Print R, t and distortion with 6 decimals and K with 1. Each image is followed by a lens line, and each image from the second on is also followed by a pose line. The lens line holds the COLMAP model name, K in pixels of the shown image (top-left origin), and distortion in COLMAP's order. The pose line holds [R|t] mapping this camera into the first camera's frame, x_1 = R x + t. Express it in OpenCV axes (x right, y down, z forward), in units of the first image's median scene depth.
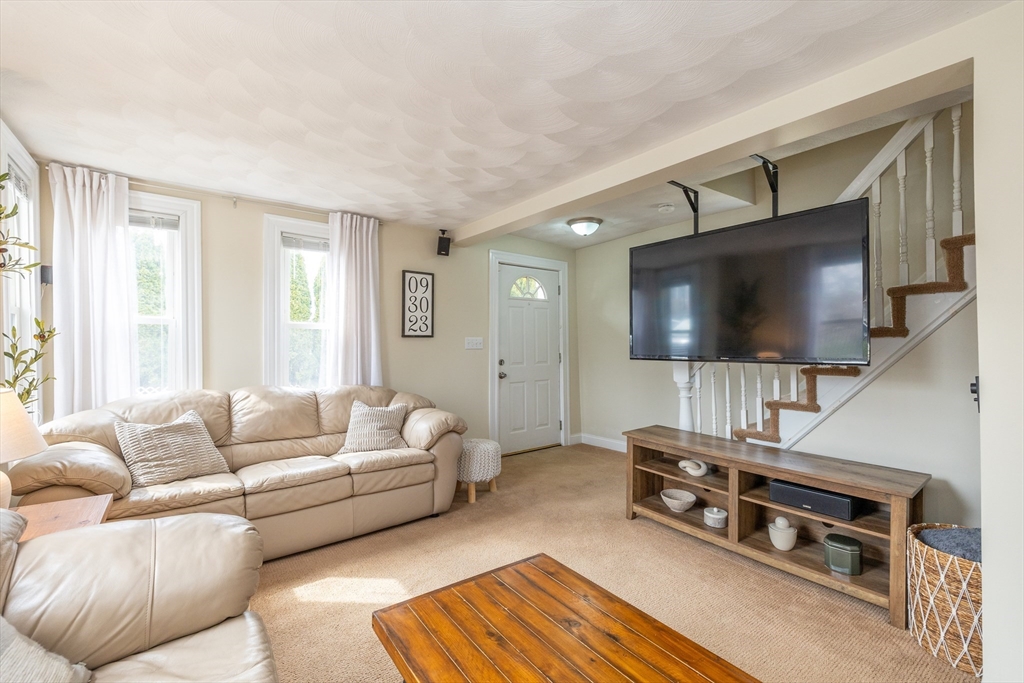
lens RADIAL K [[438.3, 0, 513.8], [0, 438.3, 339.0], [0, 0, 1]] dist [0.002125, 0.000036]
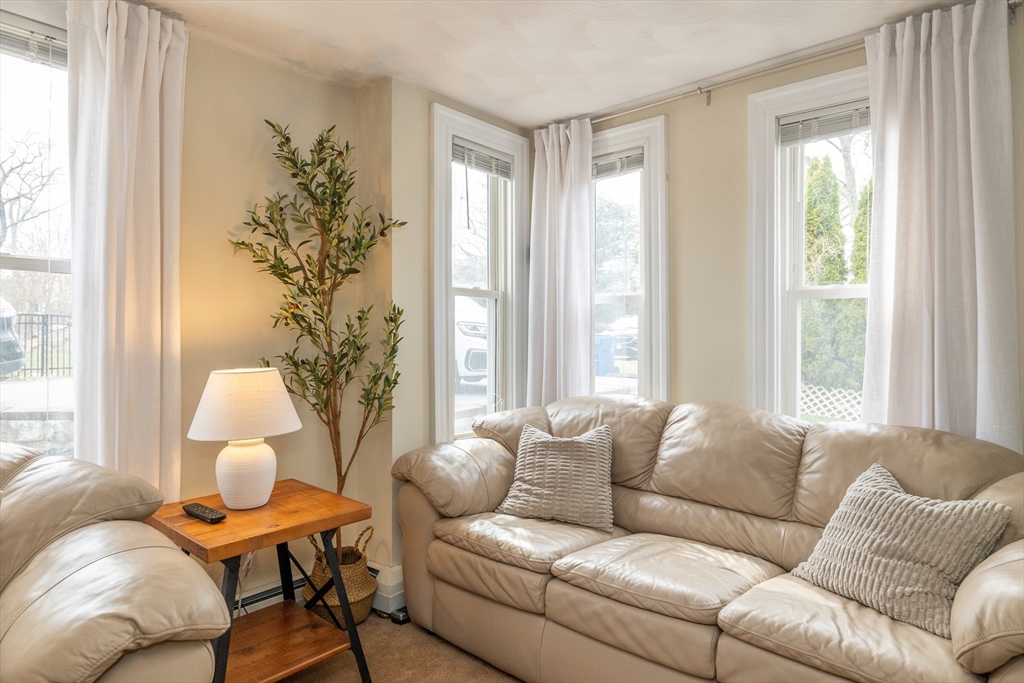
lens RADIAL K [[601.4, 0, 511.9], [0, 601.4, 346.4], [0, 0, 1]] dist [0.002076, 0.000163]
pose [[0.197052, 0.020664, -0.980175, 0.143290], [0.011329, 0.999663, 0.023353, 0.013369], [0.980328, -0.015706, 0.196751, 0.603745]]
